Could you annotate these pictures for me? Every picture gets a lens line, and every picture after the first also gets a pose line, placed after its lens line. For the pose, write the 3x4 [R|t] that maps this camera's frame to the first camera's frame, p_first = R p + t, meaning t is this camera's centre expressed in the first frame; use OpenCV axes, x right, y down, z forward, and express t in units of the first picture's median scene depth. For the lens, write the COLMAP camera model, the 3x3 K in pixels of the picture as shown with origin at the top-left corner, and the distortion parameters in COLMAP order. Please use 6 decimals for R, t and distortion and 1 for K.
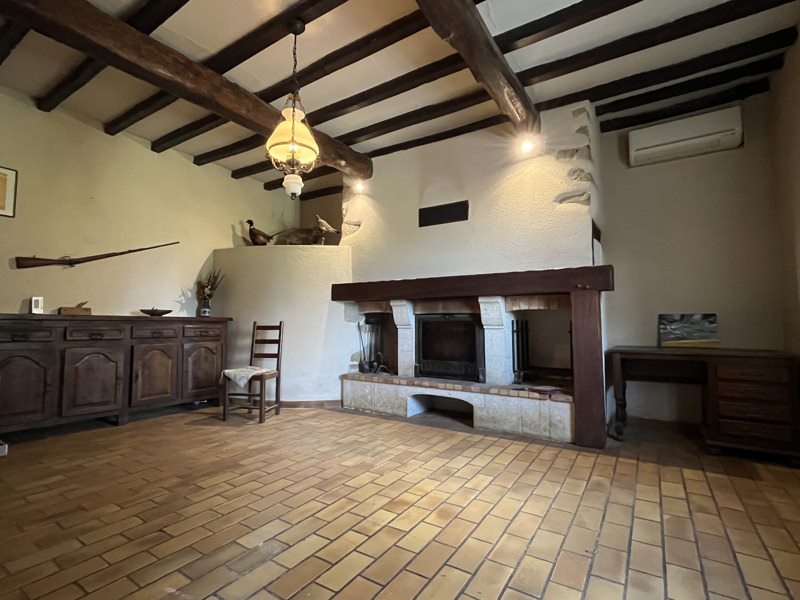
lens RADIAL K [[389.0, 0, 398.7], [0, 389.0, 299.4], [0, 0, 1]] dist [0.002265, 0.000528]
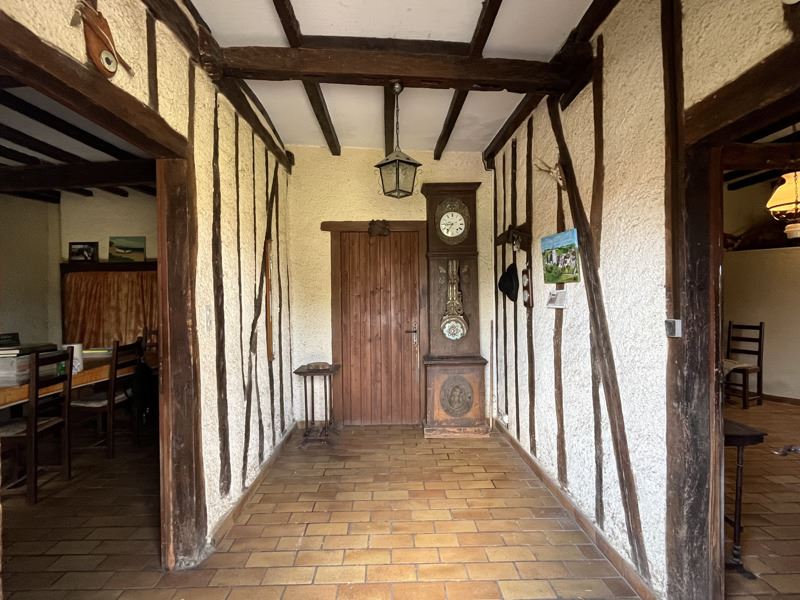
lens RADIAL K [[389.0, 0, 398.5], [0, 389.0, 301.8], [0, 0, 1]] dist [0.002265, 0.000528]
pose [[0.562115, -0.000973, -0.827058, 0.031795], [0.061184, 0.997308, 0.040410, -0.108802], [0.824793, -0.073318, 0.560662, -0.460049]]
